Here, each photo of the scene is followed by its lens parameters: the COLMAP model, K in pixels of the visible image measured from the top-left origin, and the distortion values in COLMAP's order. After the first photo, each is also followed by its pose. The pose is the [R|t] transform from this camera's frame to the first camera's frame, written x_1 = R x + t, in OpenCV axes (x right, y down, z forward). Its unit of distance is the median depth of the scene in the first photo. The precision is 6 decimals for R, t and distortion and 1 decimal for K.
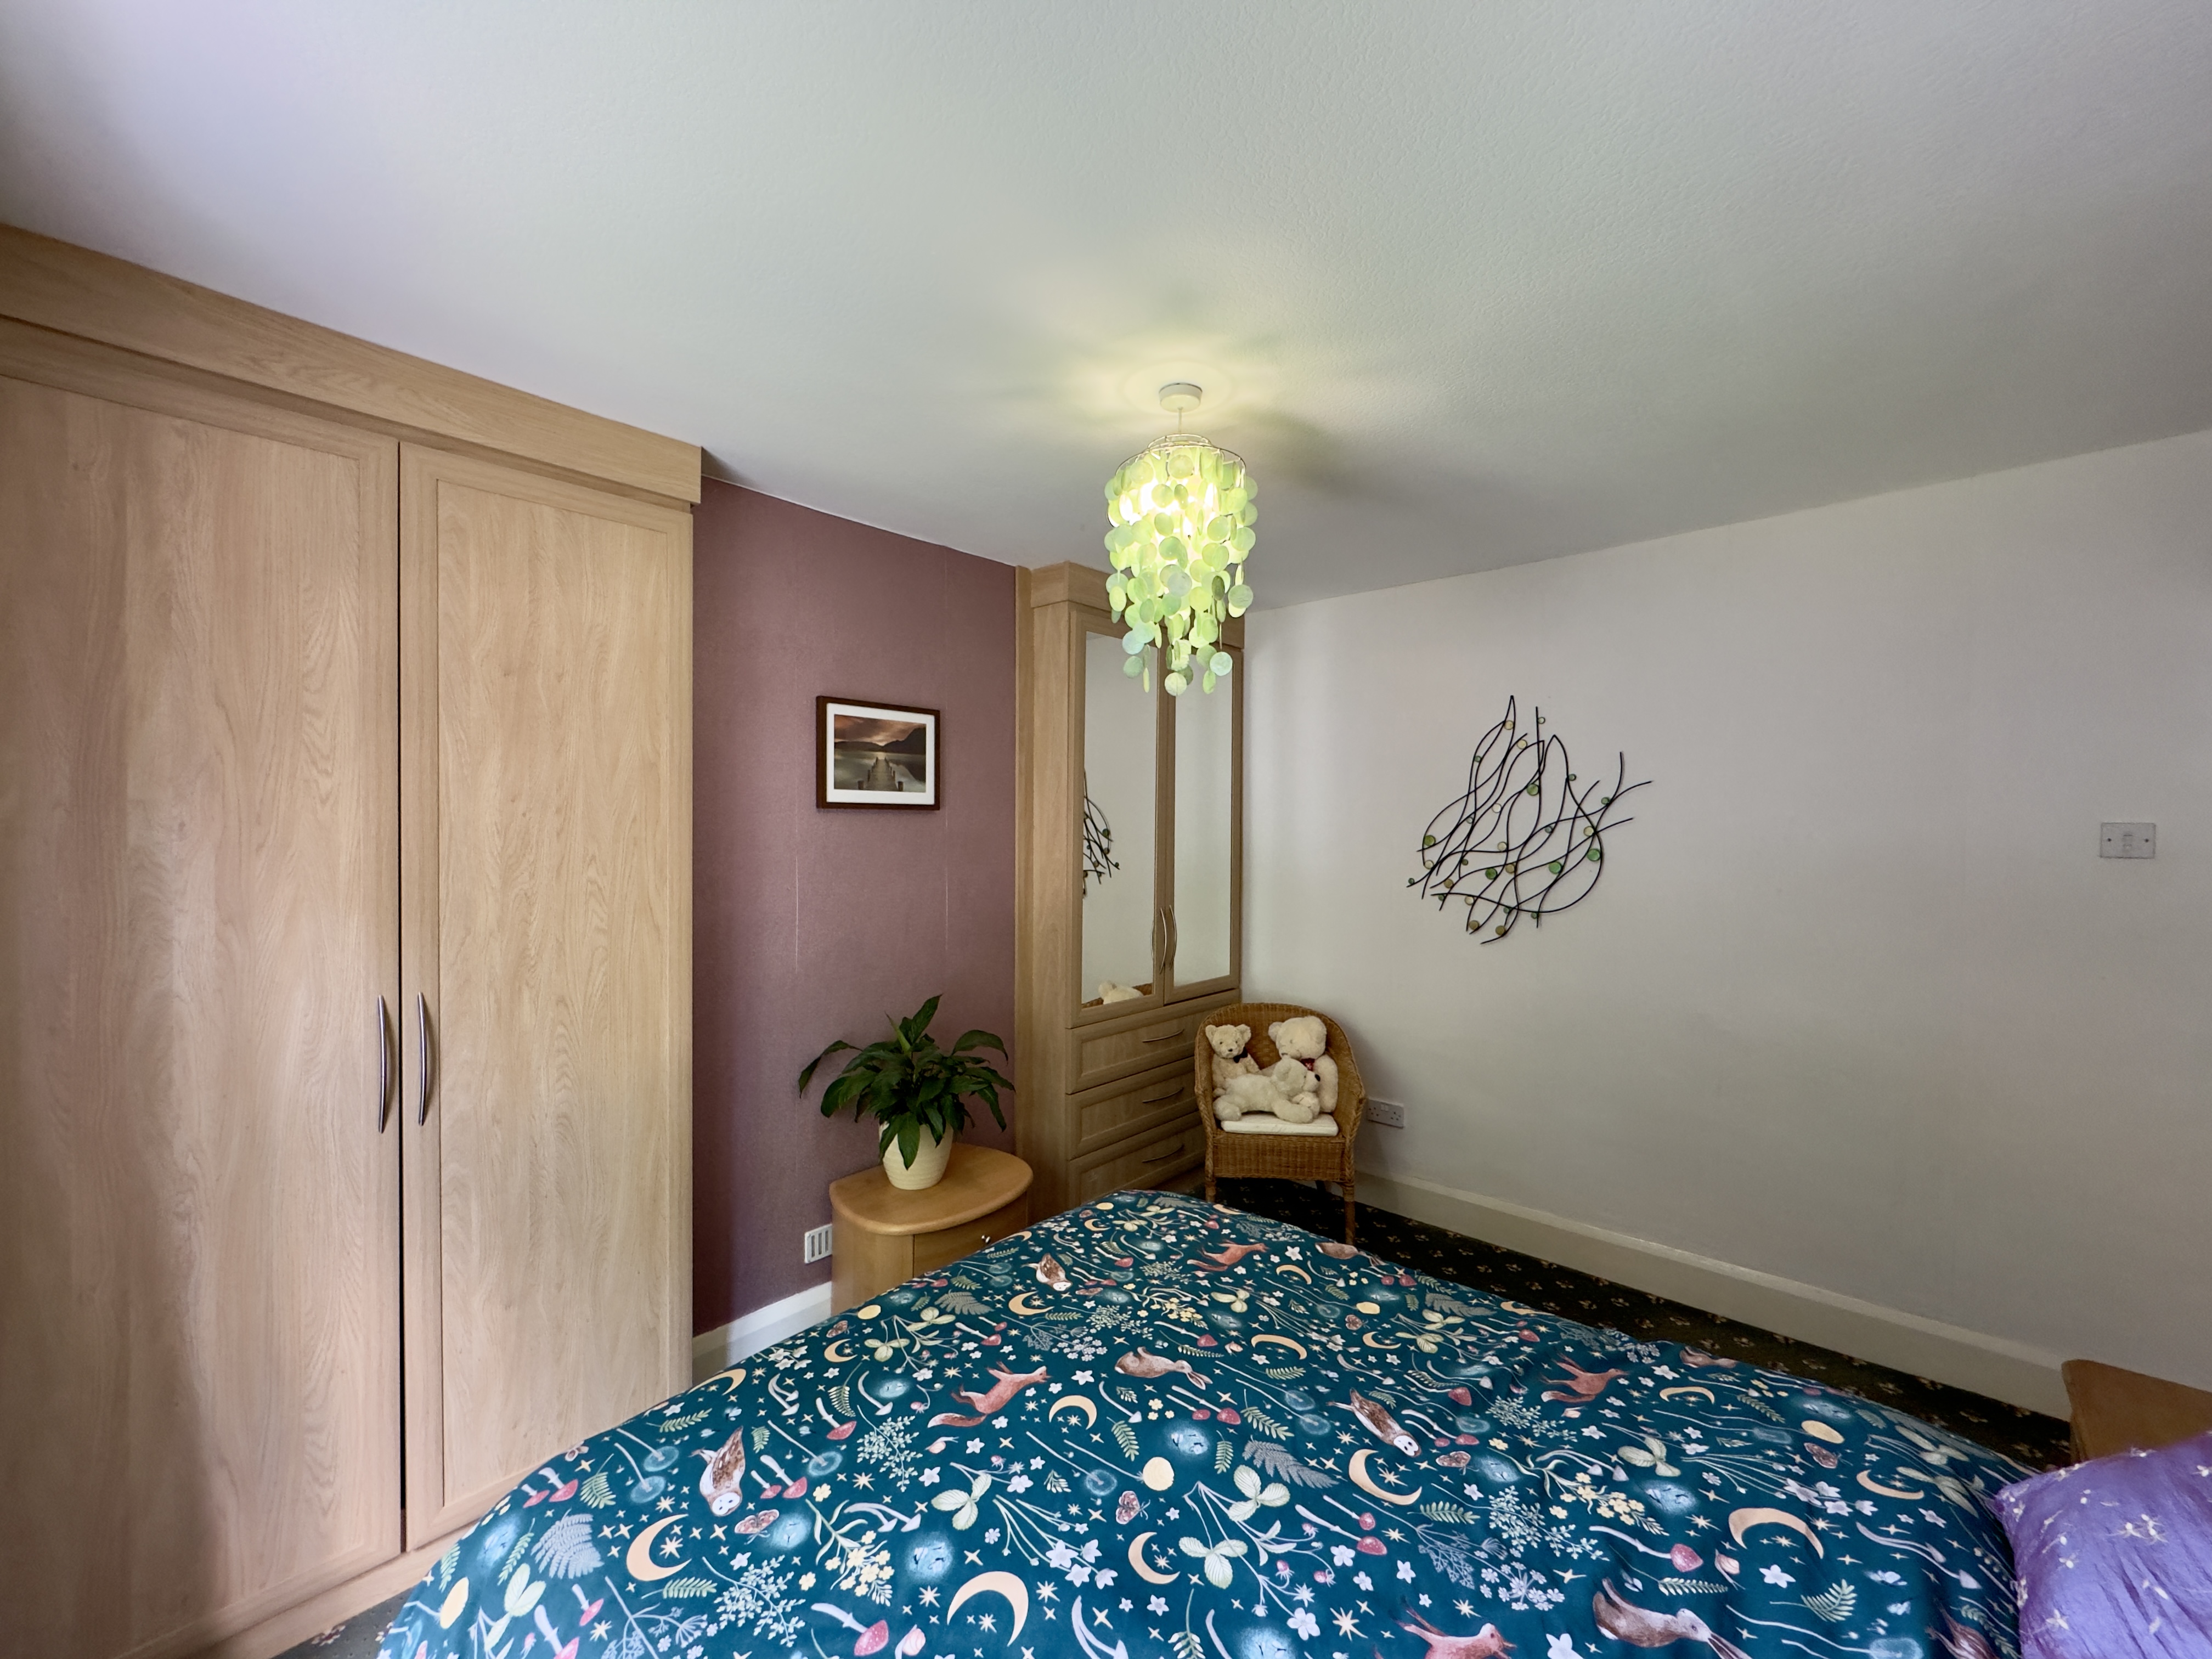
lens RADIAL K [[881.0, 0, 1104.4], [0, 881.0, 828.3], [0, 0, 1]] dist [-0.004499, -0.000316]
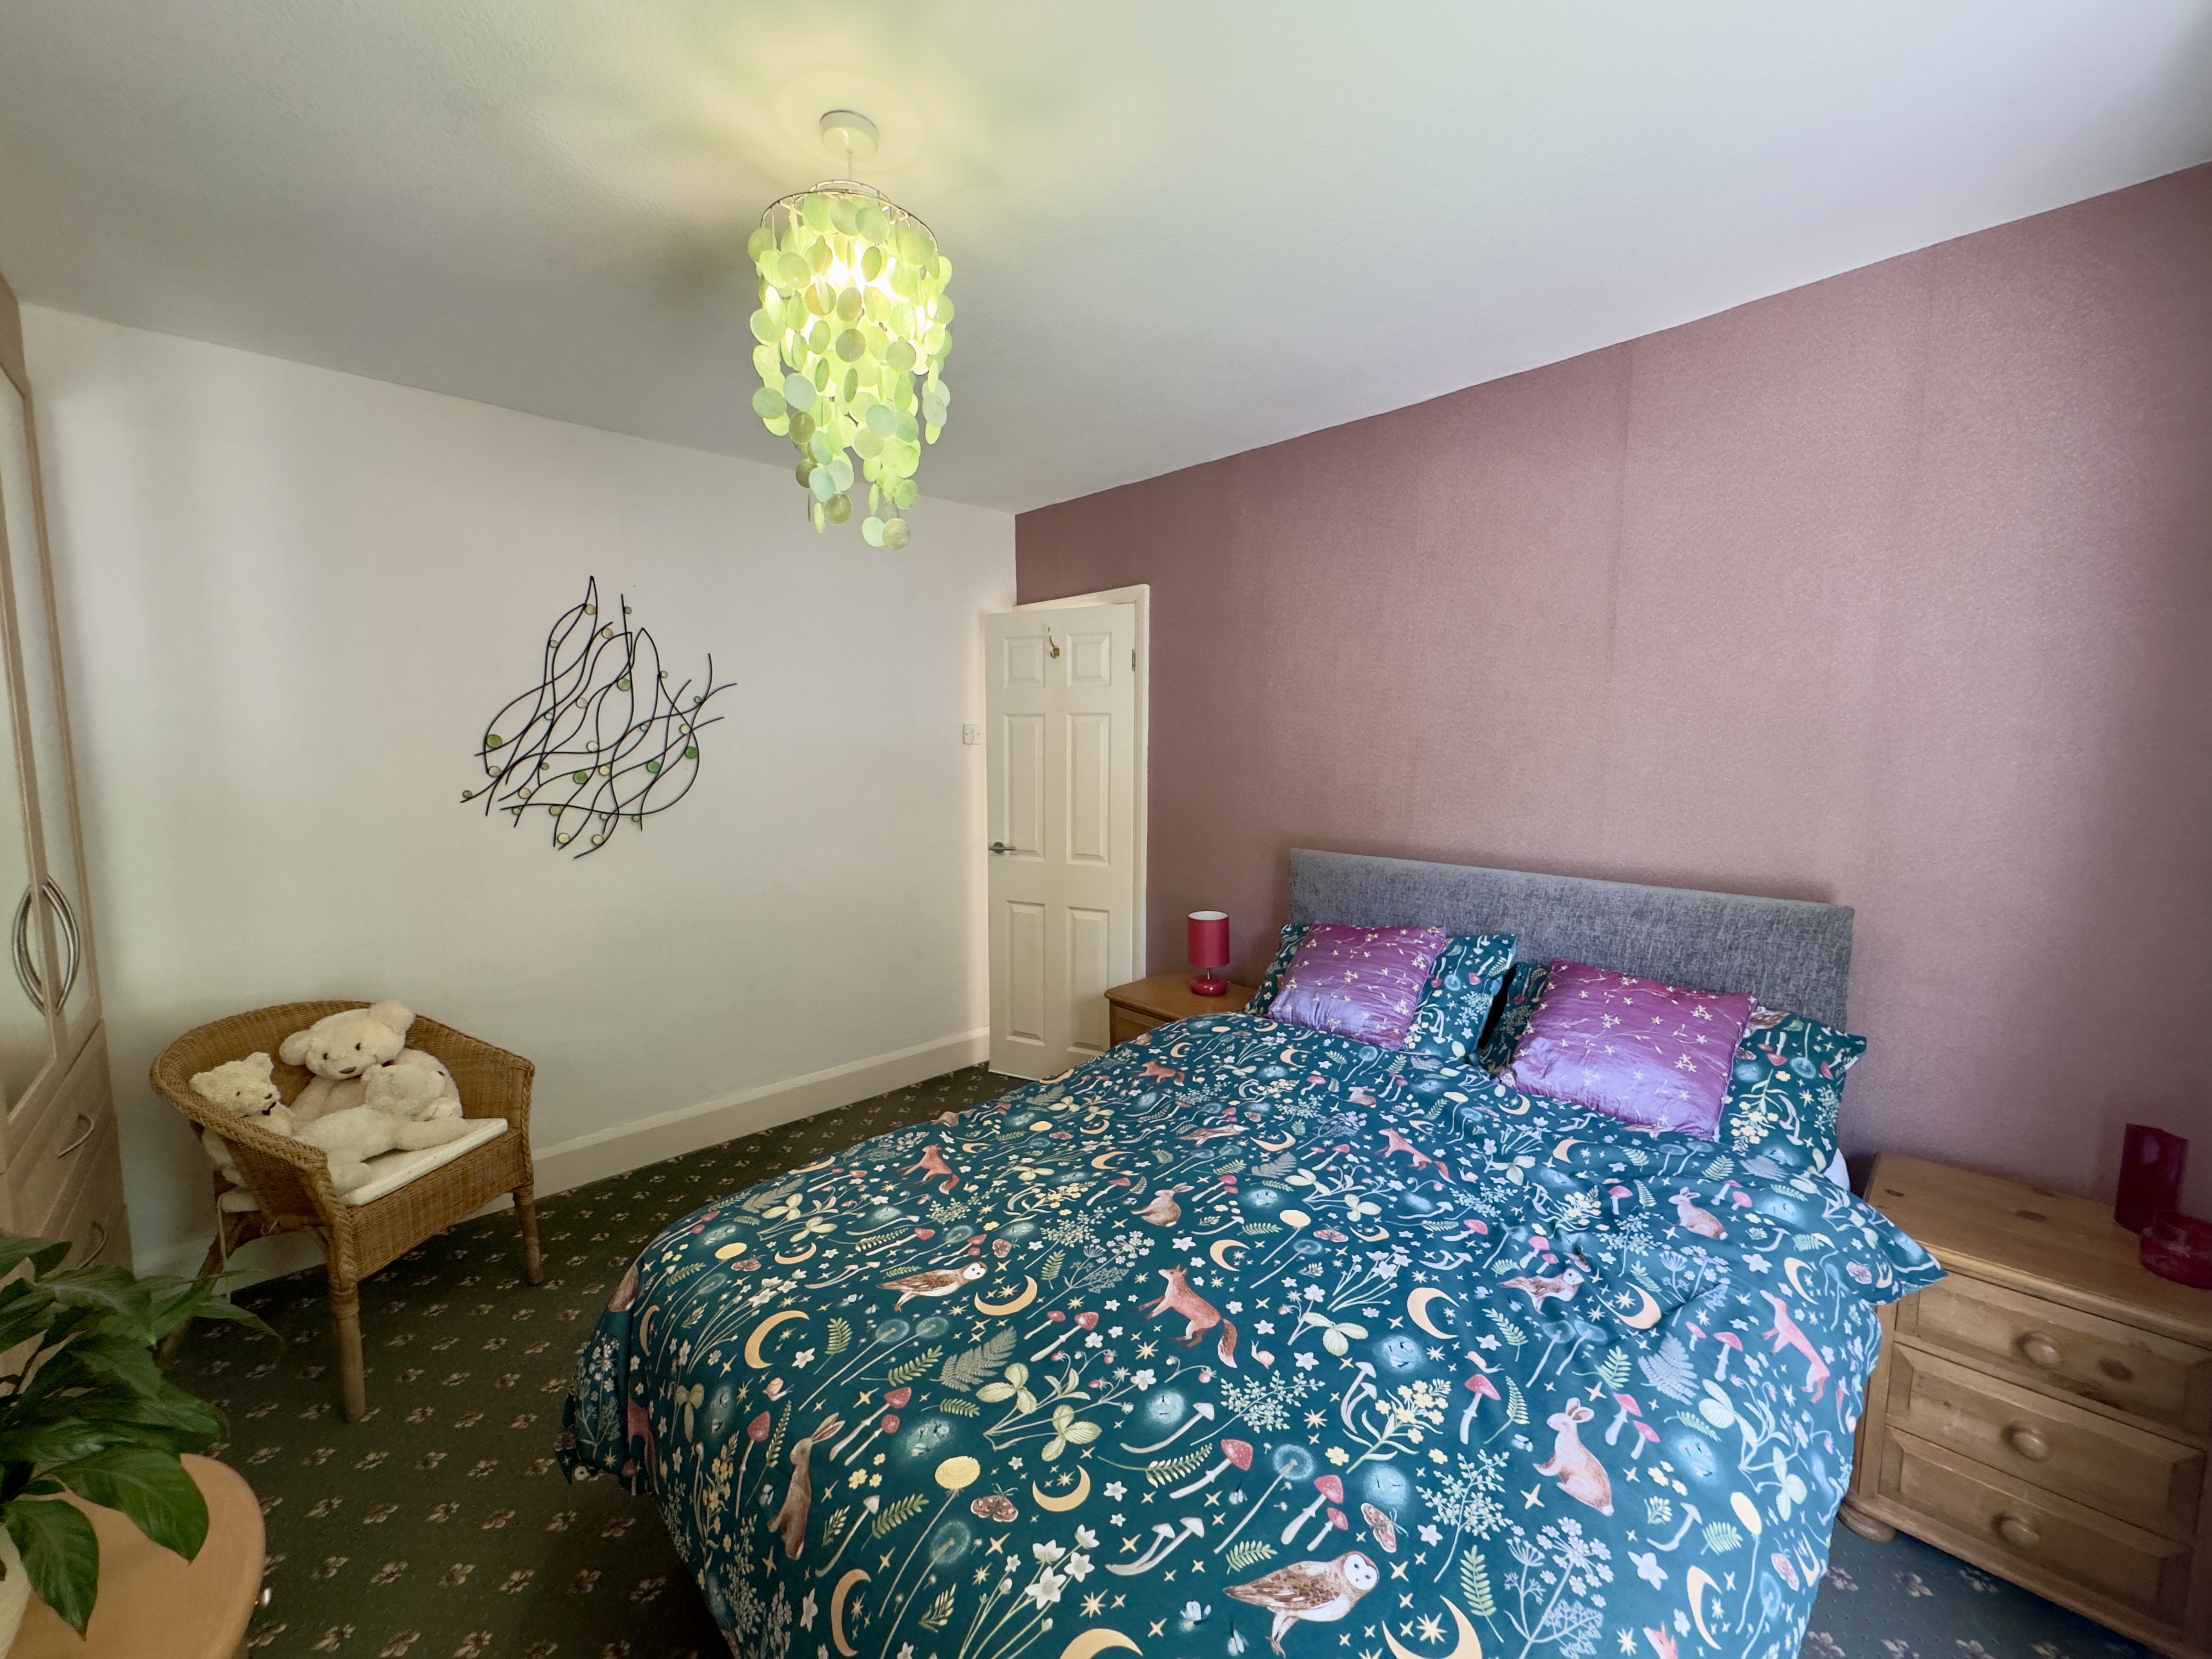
lens RADIAL K [[881.0, 0, 1104.4], [0, 881.0, 828.3], [0, 0, 1]] dist [-0.004499, -0.000316]
pose [[0.066071, -0.100681, 0.992723, -1.078968], [0.006381, 0.994919, 0.100479, 0.044371], [-0.997795, -0.000304, 0.066378, 1.109557]]
